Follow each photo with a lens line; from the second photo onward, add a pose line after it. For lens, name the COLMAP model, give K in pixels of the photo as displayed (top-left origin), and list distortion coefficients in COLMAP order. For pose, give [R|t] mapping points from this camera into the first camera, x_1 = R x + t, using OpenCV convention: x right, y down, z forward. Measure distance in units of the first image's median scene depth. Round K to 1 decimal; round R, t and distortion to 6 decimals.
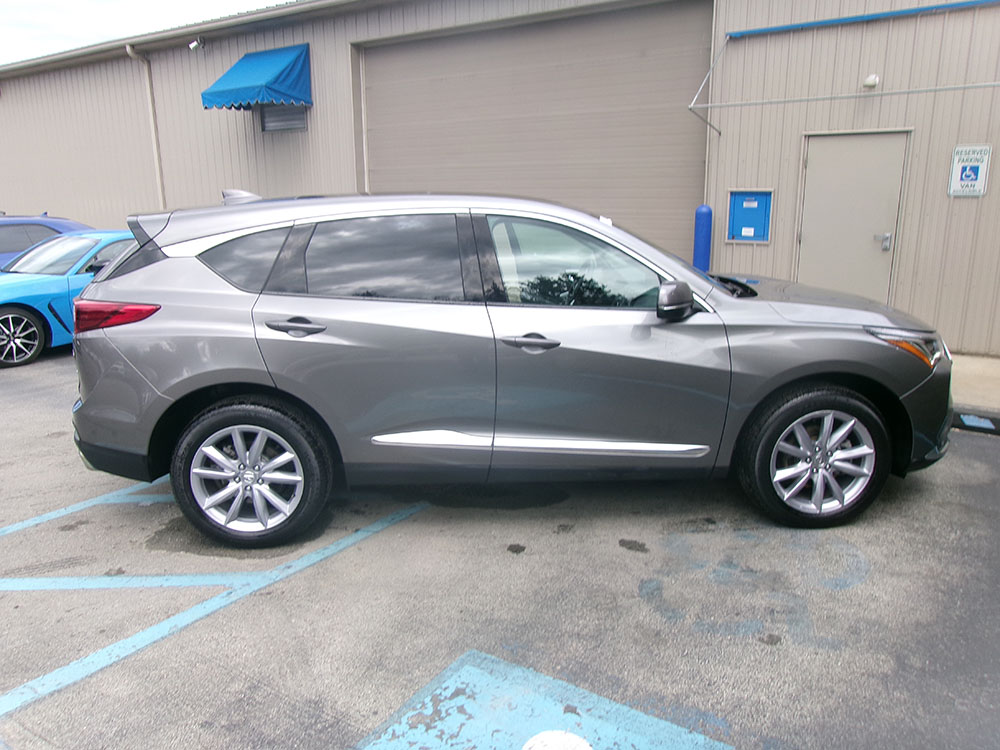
lens RADIAL K [[786.6, 0, 500.0], [0, 786.6, 375.0], [0, 0, 1]] dist [-0.053282, 0.129095]
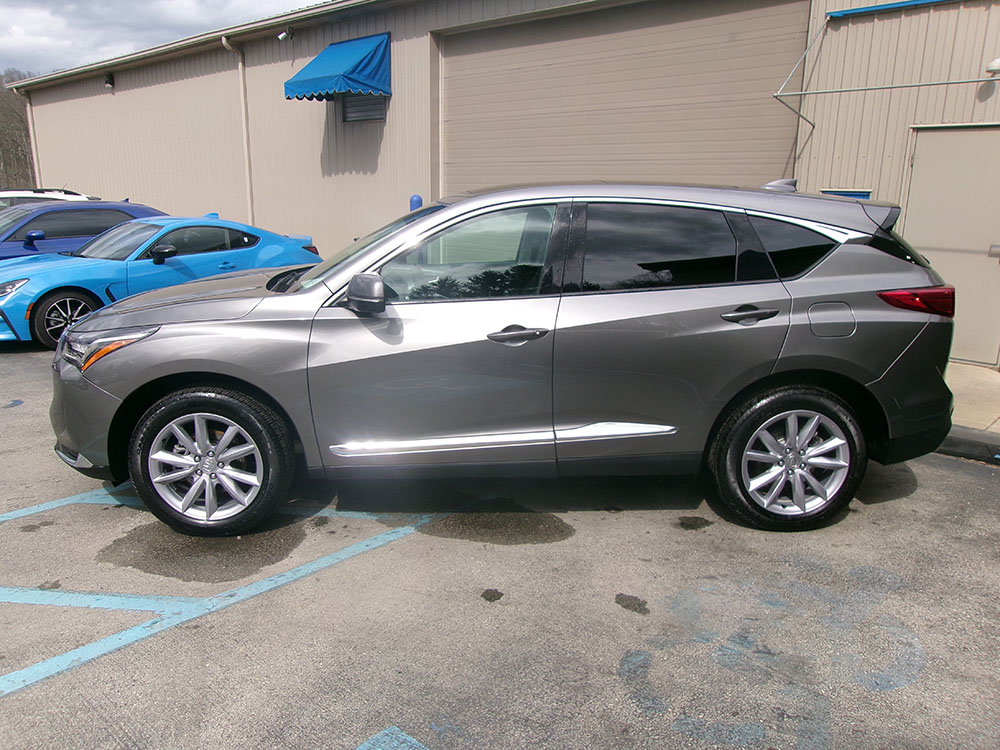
lens RADIAL K [[779.8, 0, 500.0], [0, 779.8, 375.0], [0, 0, 1]] dist [-0.001953, 0.029207]
pose [[0.990059, 0.052126, -0.130637, 0.120531], [-0.051819, 0.998640, 0.005747, -0.023078], [0.130758, 0.001080, 0.991414, 0.143856]]
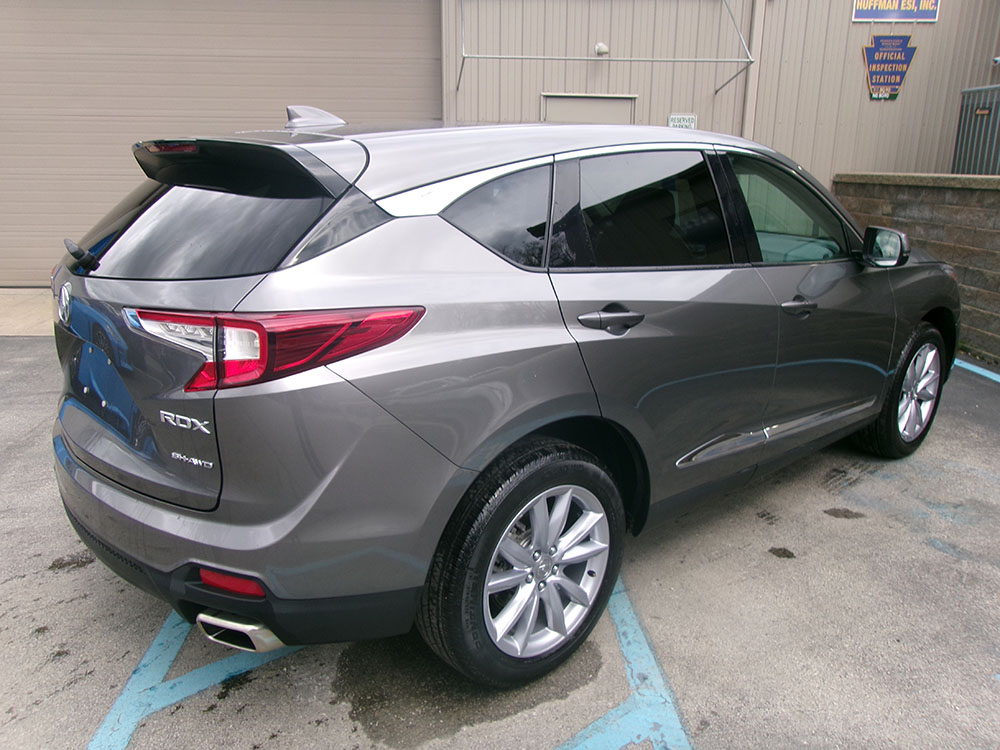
lens RADIAL K [[779.8, 0, 500.0], [0, 779.8, 375.0], [0, 0, 1]] dist [-0.001953, 0.029207]
pose [[0.776527, -0.153148, 0.611188, -0.656791], [0.133443, 0.987981, 0.078021, -0.069153], [-0.615791, 0.020973, 0.787630, 0.489859]]
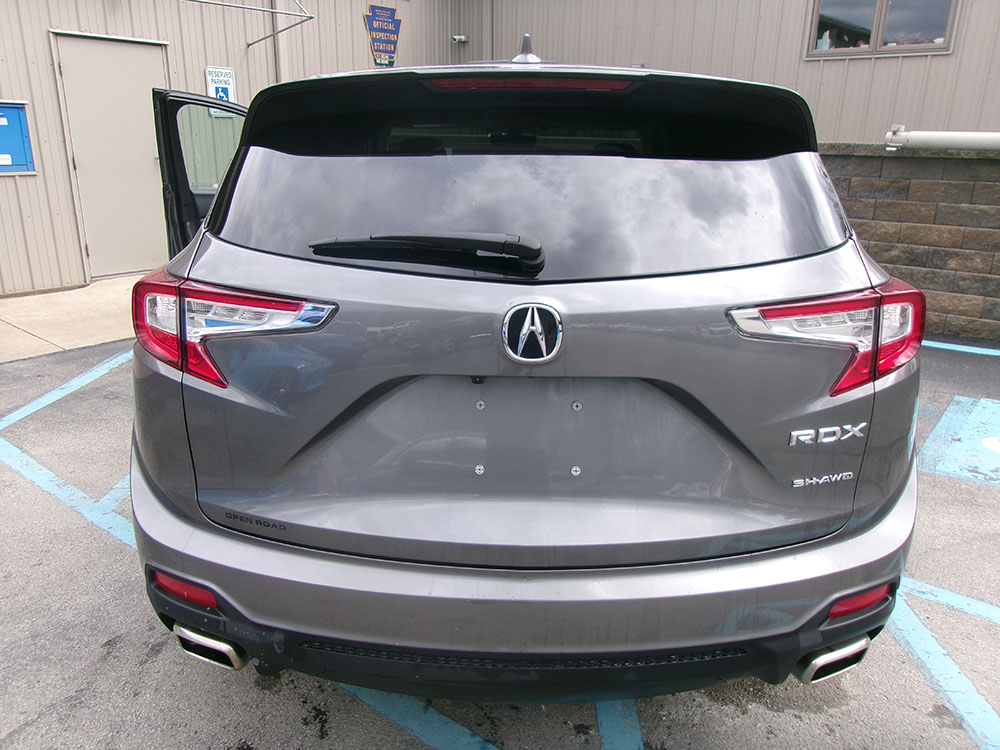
lens RADIAL K [[772.9, 0, 500.0], [0, 772.9, 375.0], [0, 0, 1]] dist [-0.001724, 0.007313]
pose [[0.054910, -0.291487, 0.954998, -0.872510], [0.219675, 0.936533, 0.273220, -0.190935], [-0.974026, 0.194787, 0.115457, 1.070390]]
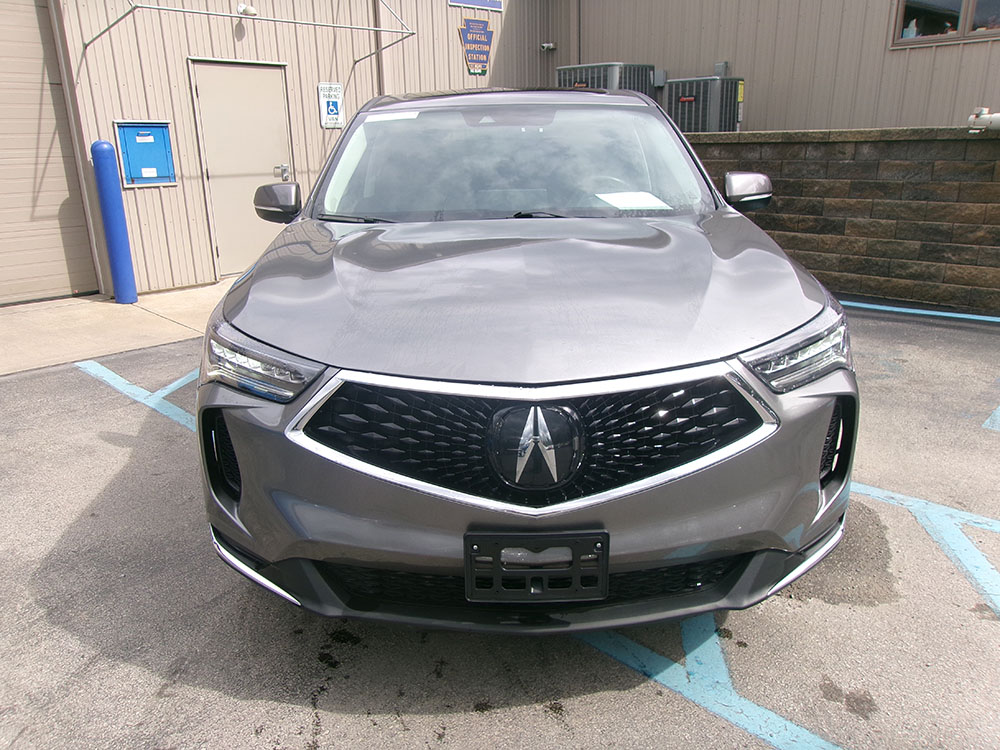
lens RADIAL K [[772.9, 0, 500.0], [0, 772.9, 375.0], [0, 0, 1]] dist [-0.001724, 0.007313]
pose [[0.159688, -0.283818, 0.945488, -0.996258], [0.251927, 0.937781, 0.238955, -0.176679], [-0.954480, 0.200035, 0.221254, 1.072761]]
